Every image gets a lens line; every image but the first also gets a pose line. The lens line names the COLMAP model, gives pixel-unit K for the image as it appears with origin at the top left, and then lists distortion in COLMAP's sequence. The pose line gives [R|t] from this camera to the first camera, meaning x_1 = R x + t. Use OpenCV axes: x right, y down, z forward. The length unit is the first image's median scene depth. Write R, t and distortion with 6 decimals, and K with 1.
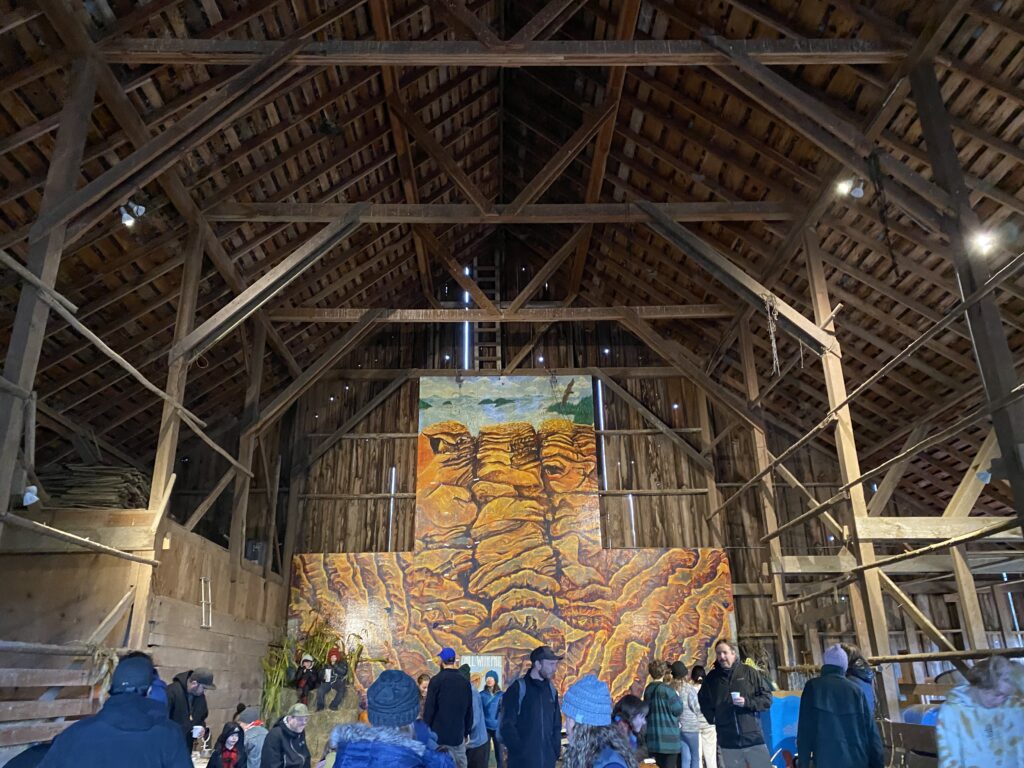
lens RADIAL K [[775.3, 0, 511.2], [0, 775.3, 383.1], [0, 0, 1]] dist [0.044913, -0.006398]
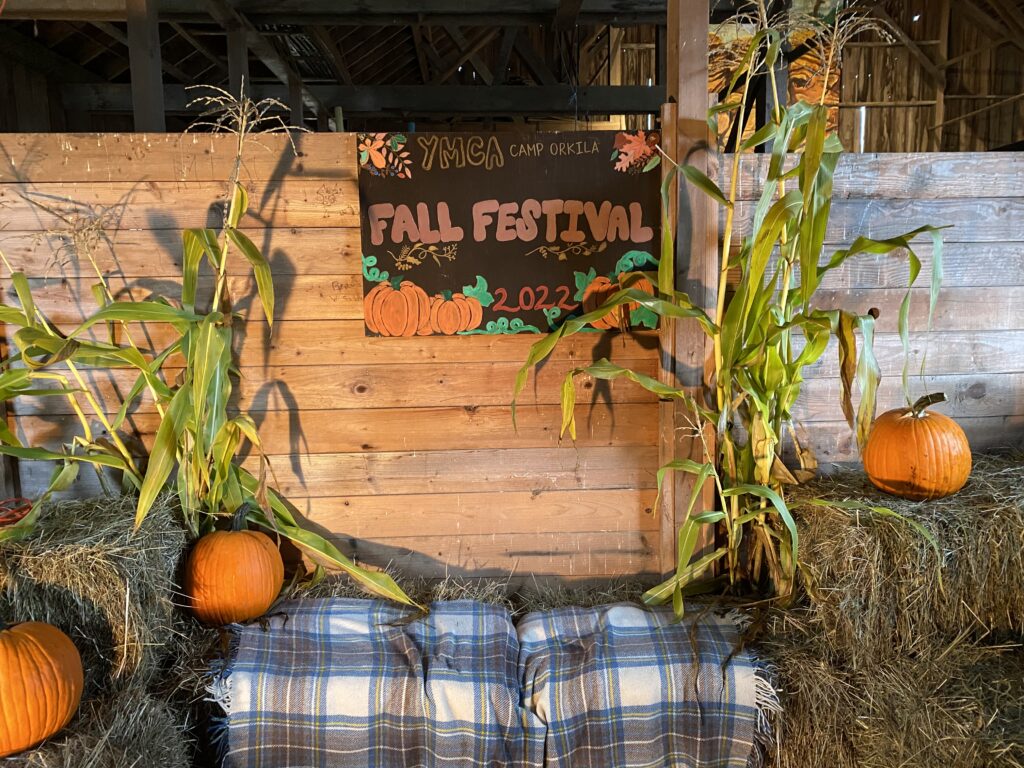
lens RADIAL K [[775.3, 0, 512.0], [0, 775.3, 383.9], [0, 0, 1]] dist [0.044913, -0.006398]
pose [[0.998516, -0.005406, 0.054188, -0.415867], [-0.021181, 0.878153, 0.477910, -0.036183], [-0.050169, -0.478349, 0.876736, -0.159620]]
